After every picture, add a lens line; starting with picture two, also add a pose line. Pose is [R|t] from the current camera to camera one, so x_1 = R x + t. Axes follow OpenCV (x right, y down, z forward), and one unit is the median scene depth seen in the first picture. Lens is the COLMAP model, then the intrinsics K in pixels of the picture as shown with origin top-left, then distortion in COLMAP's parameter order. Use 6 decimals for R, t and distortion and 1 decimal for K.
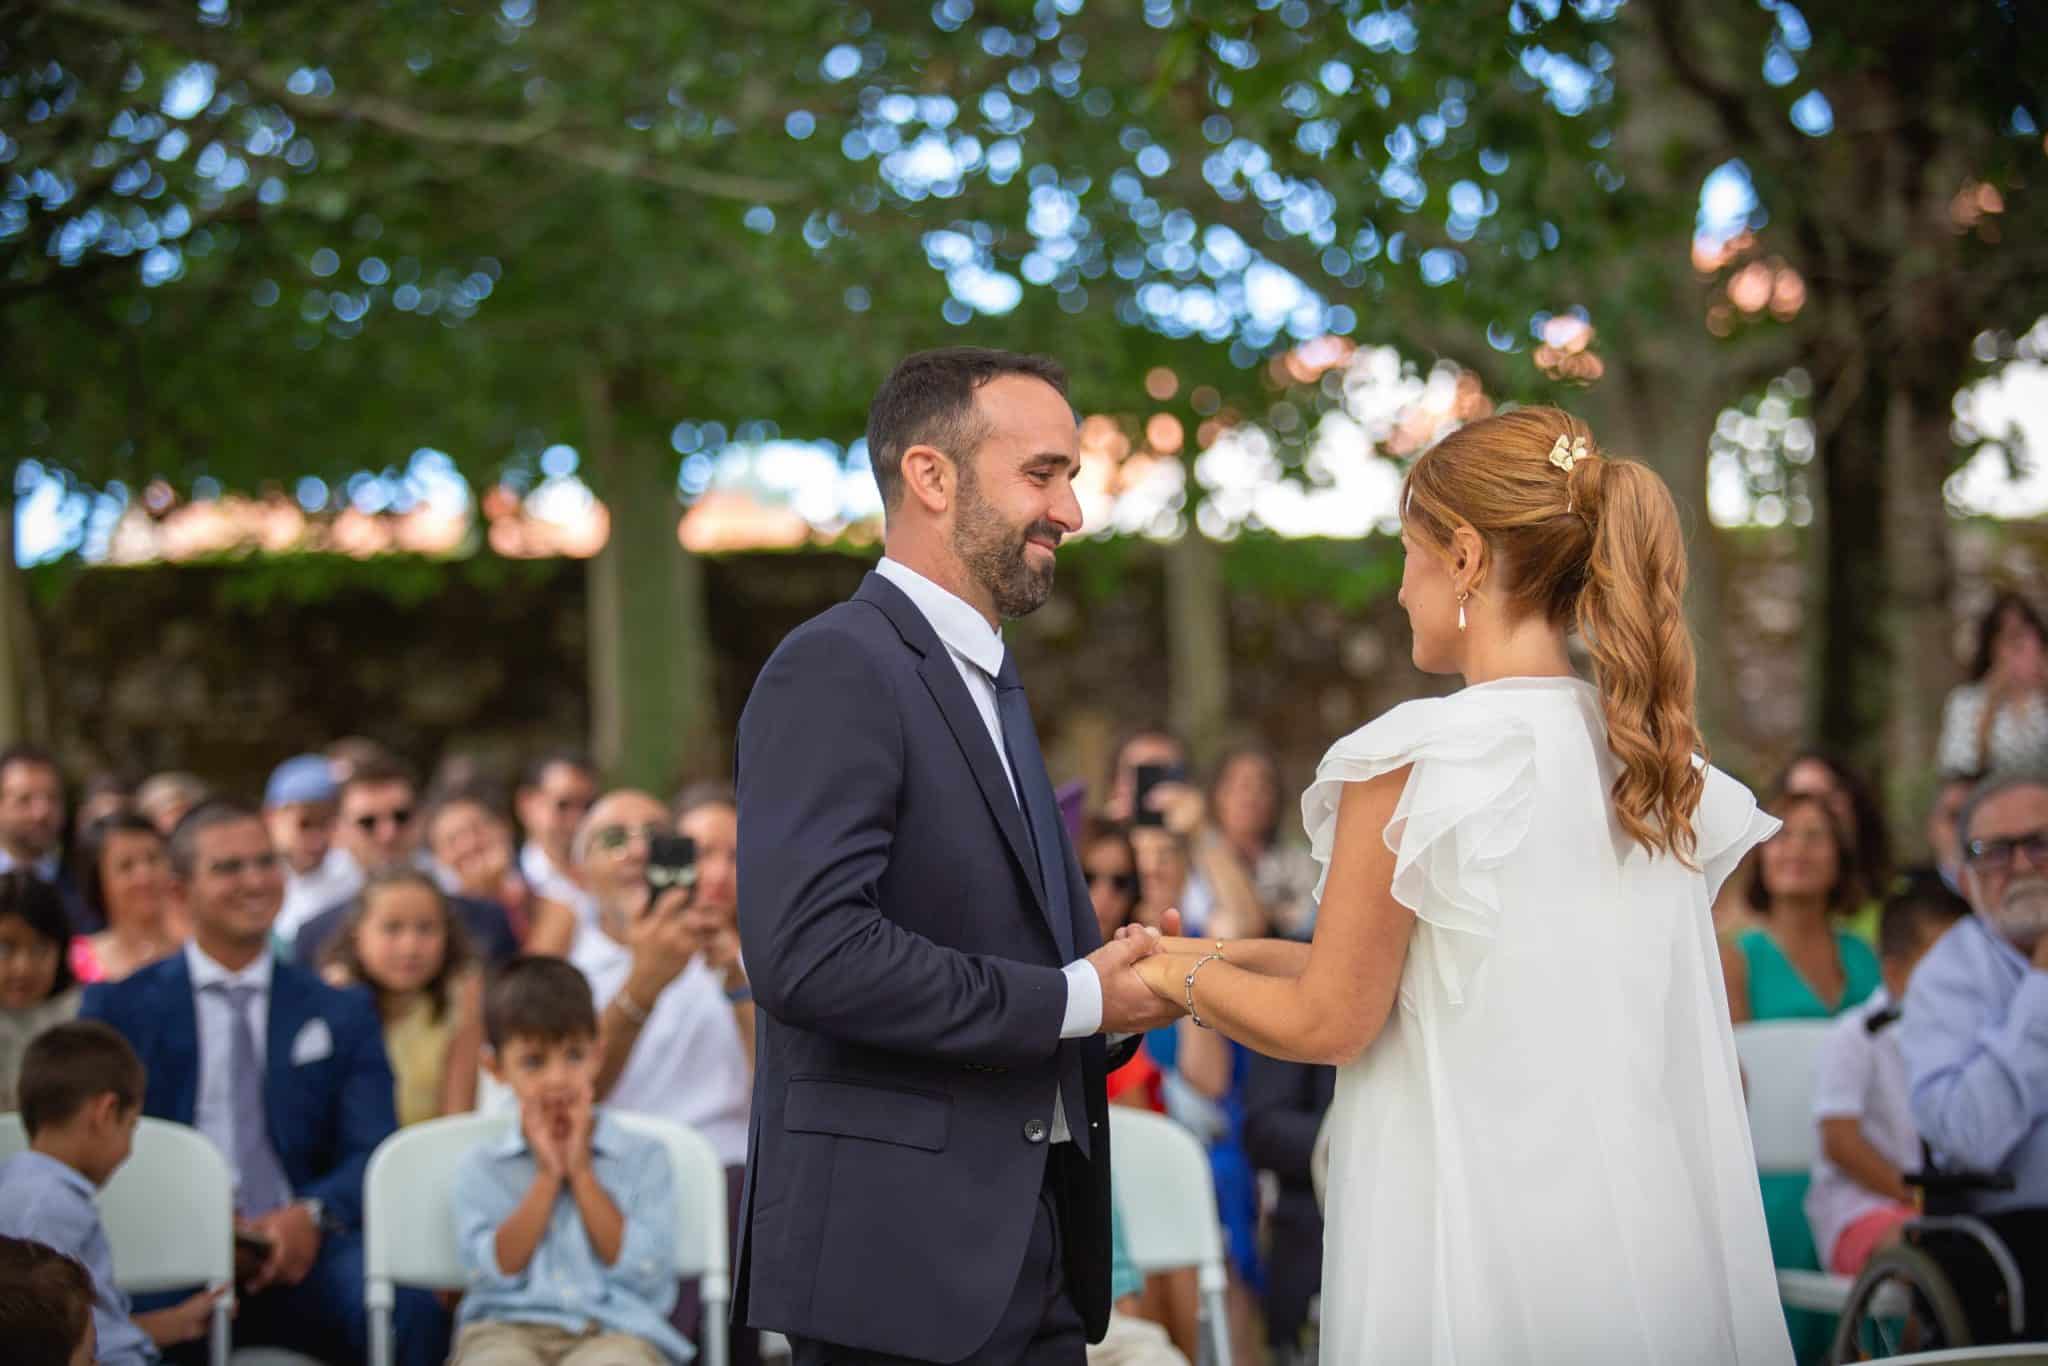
lens RADIAL K [[9522.2, 0, 1038.0], [0, 9522.2, 676.9], [0, 0, 1]] dist [0.064038, 0.000000]
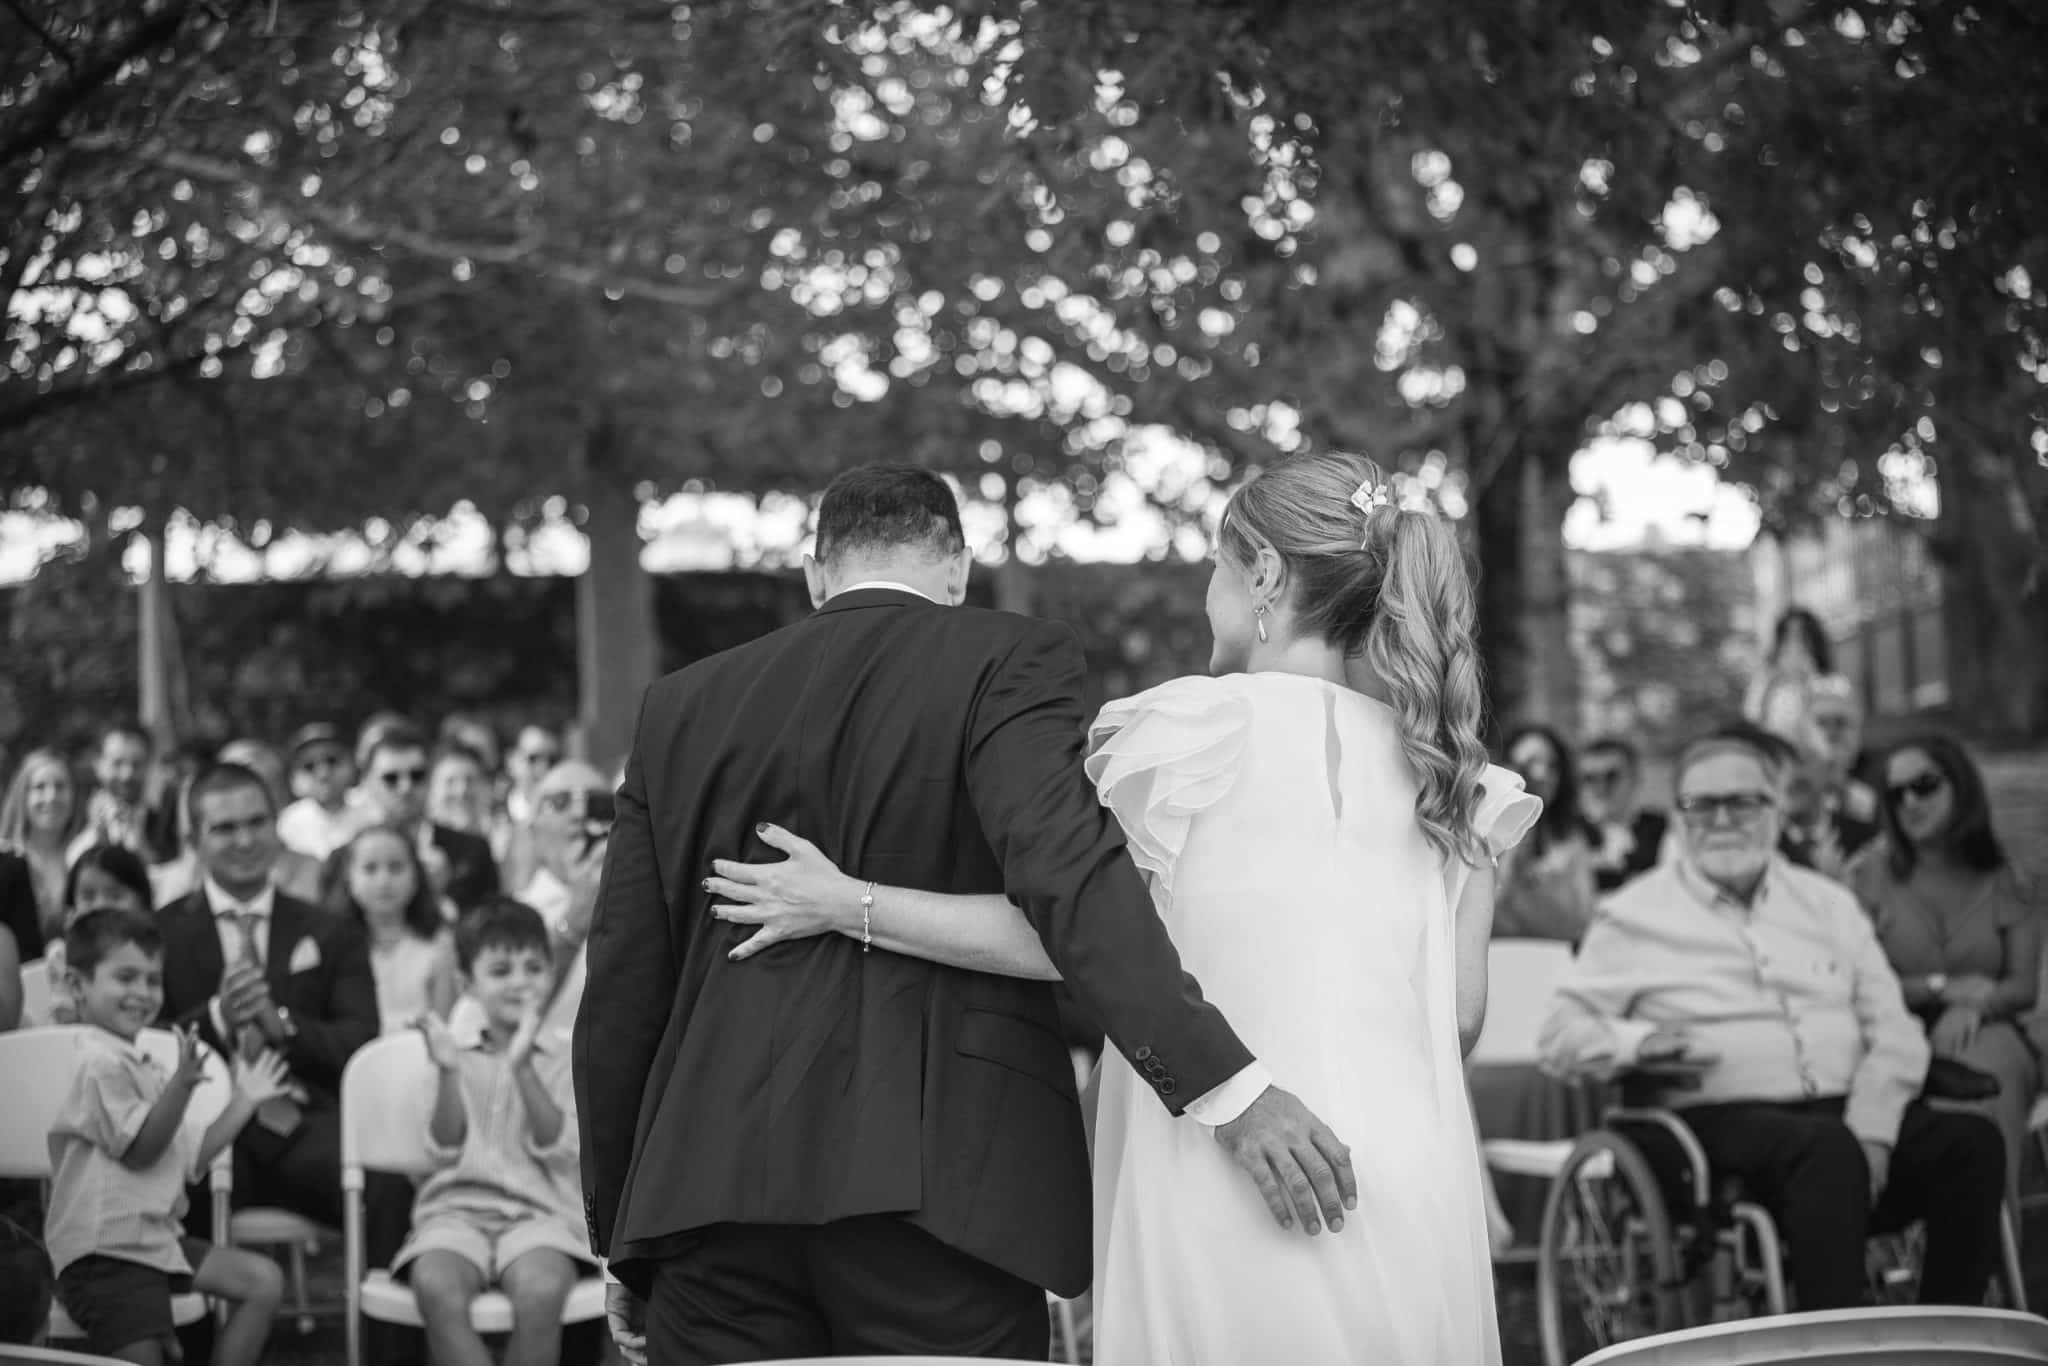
lens RADIAL K [[9522.2, 0, 1021.2], [0, 9522.2, 680.6], [0, 0, 1]] dist [0.064038, 0.000000]
pose [[0.999903, 0.001623, 0.013857, -0.001631], [-0.001622, 0.999999, -0.000121, 0.002556], [-0.013857, 0.000098, 0.999904, -0.359004]]
